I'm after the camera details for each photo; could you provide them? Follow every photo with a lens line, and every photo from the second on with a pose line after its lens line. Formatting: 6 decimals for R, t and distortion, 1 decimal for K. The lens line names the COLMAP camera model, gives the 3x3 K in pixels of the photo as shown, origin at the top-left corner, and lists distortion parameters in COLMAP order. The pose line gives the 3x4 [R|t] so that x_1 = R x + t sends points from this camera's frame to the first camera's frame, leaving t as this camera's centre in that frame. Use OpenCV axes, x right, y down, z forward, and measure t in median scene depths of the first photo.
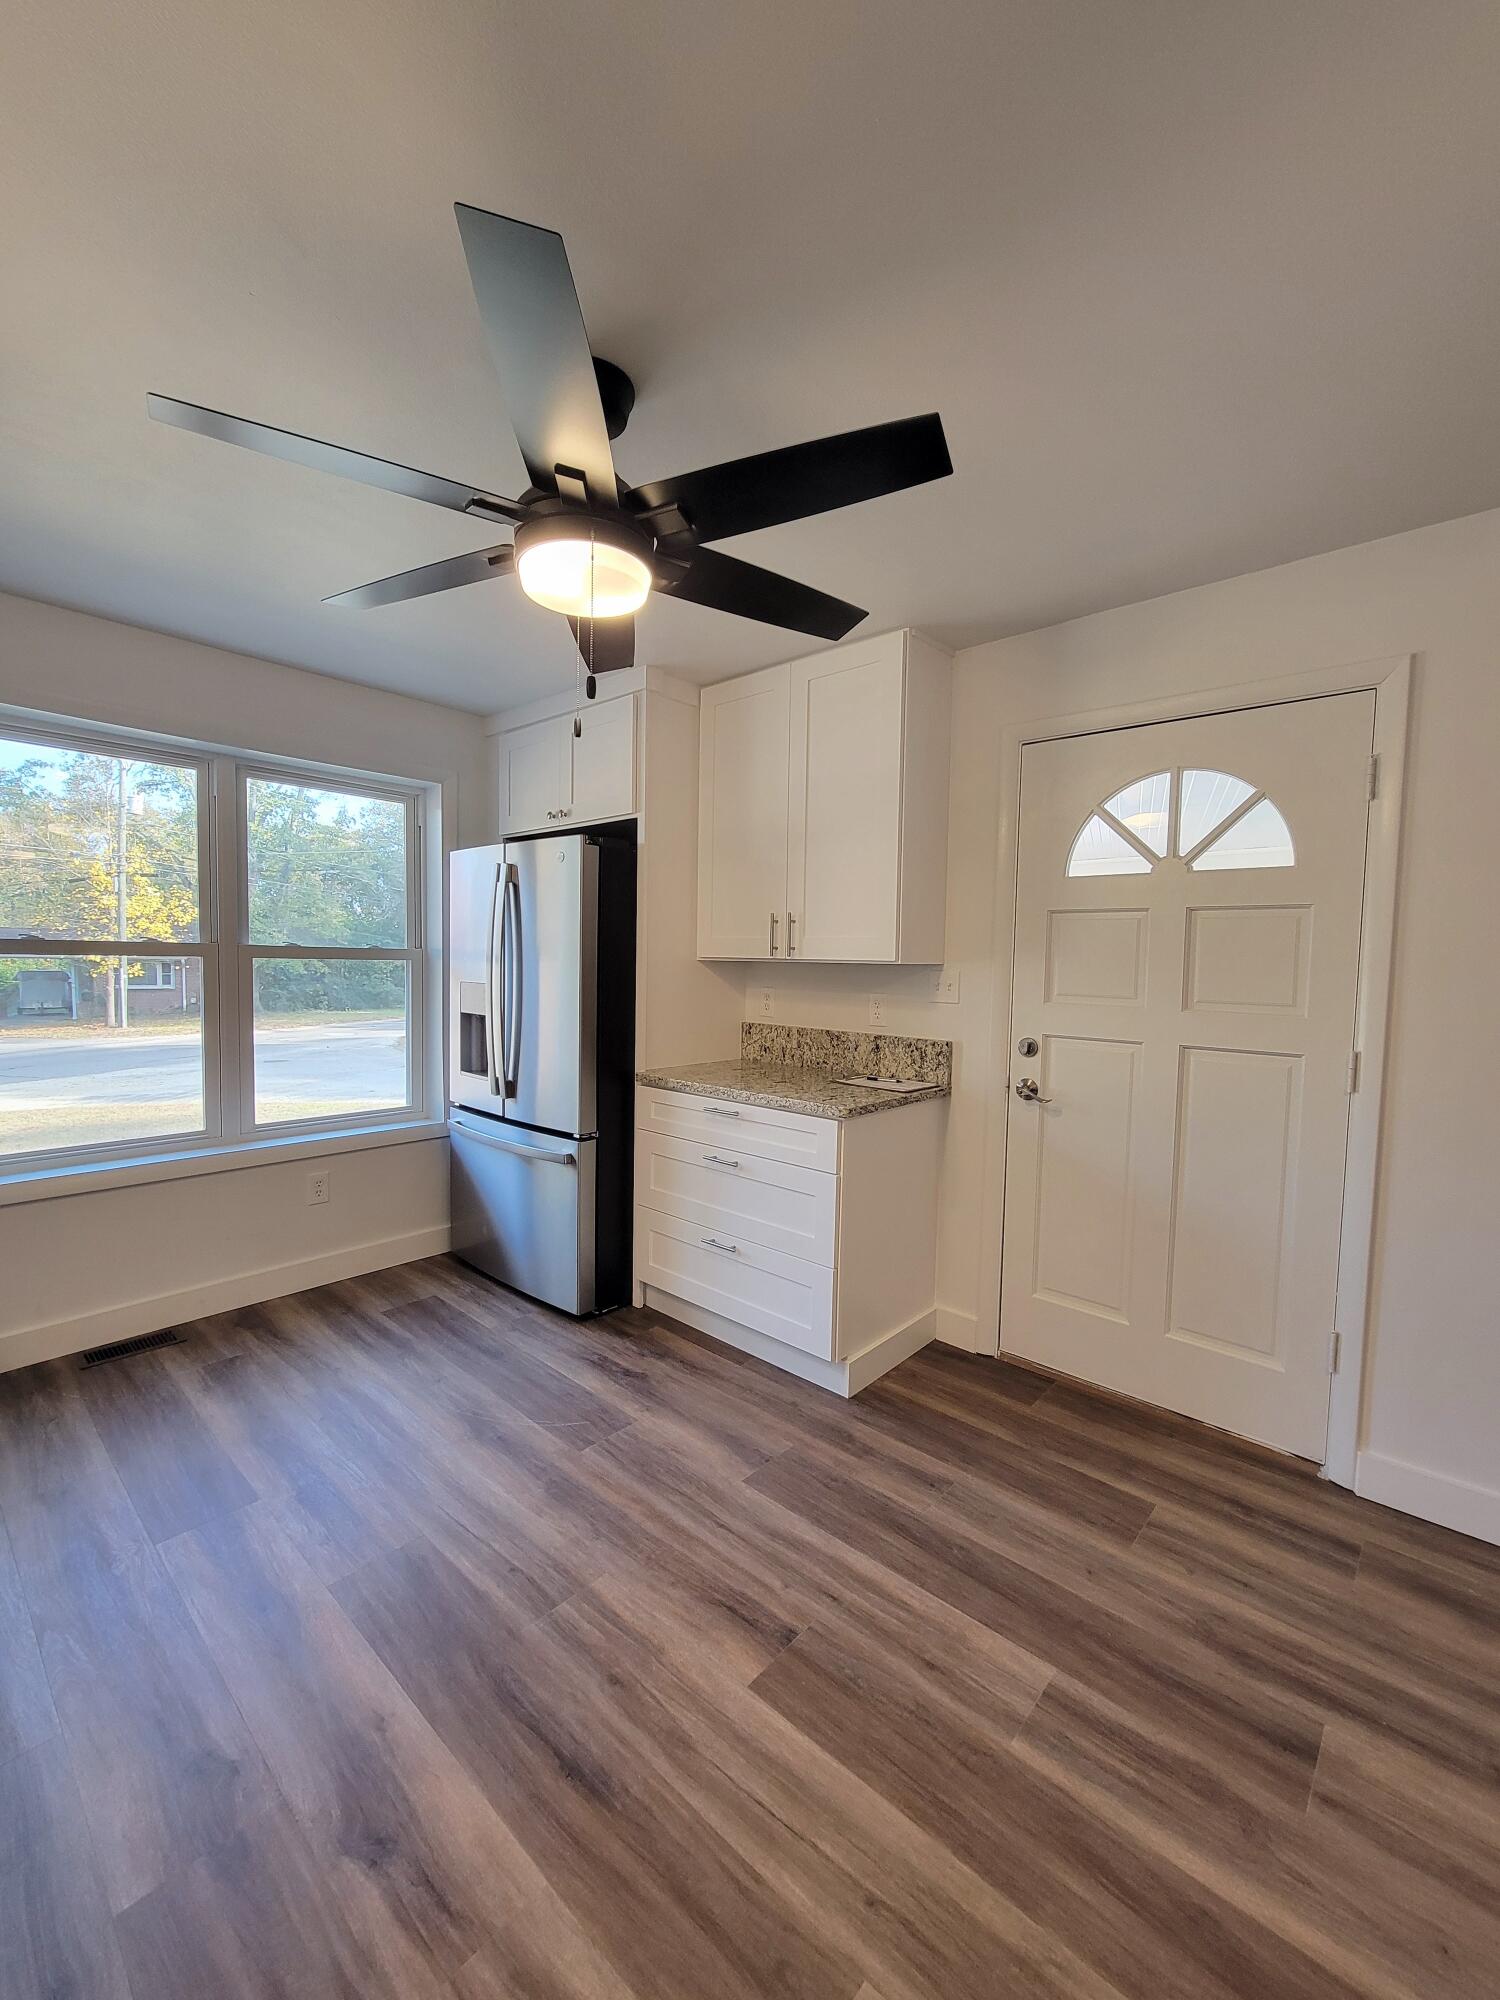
lens RADIAL K [[810.8, 0, 722.0], [0, 810.8, 1002.4], [0, 0, 1]] dist [-0.003661, -0.000002]
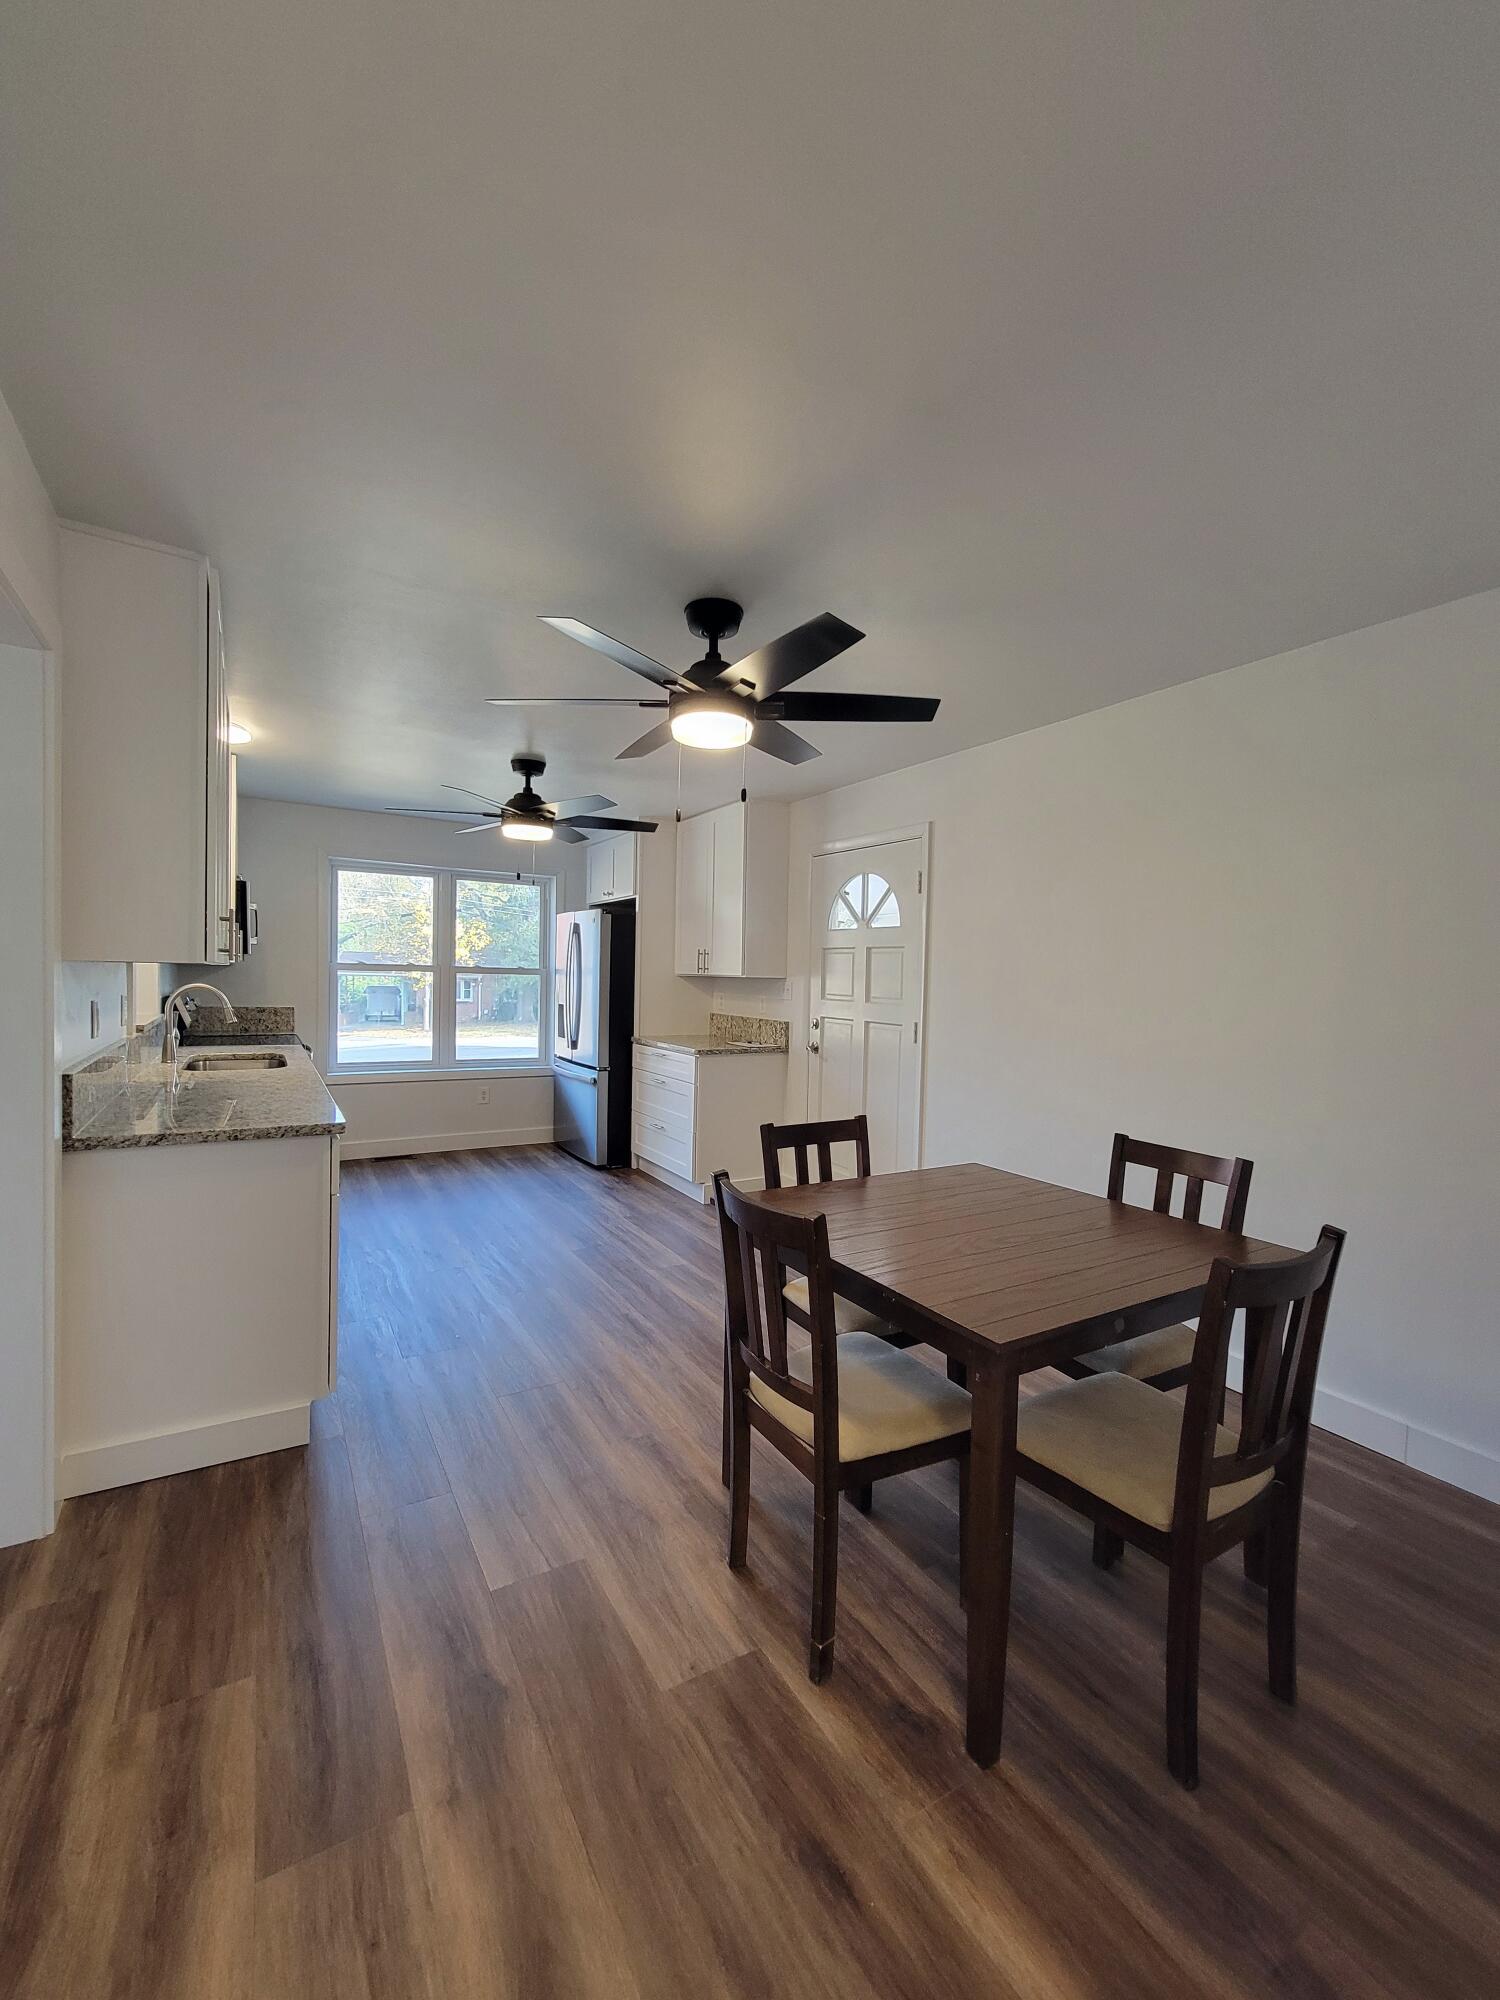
lens RADIAL K [[819.6, 0, 736.4], [0, 819.6, 1001.8], [0, 0, 1]] dist [-0.010922, 0.000002]
pose [[0.957163, 0.013732, -0.289223, 0.684837], [-0.021651, 0.999473, -0.024199, 0.050537], [0.288738, 0.029424, 0.956956, -0.737429]]
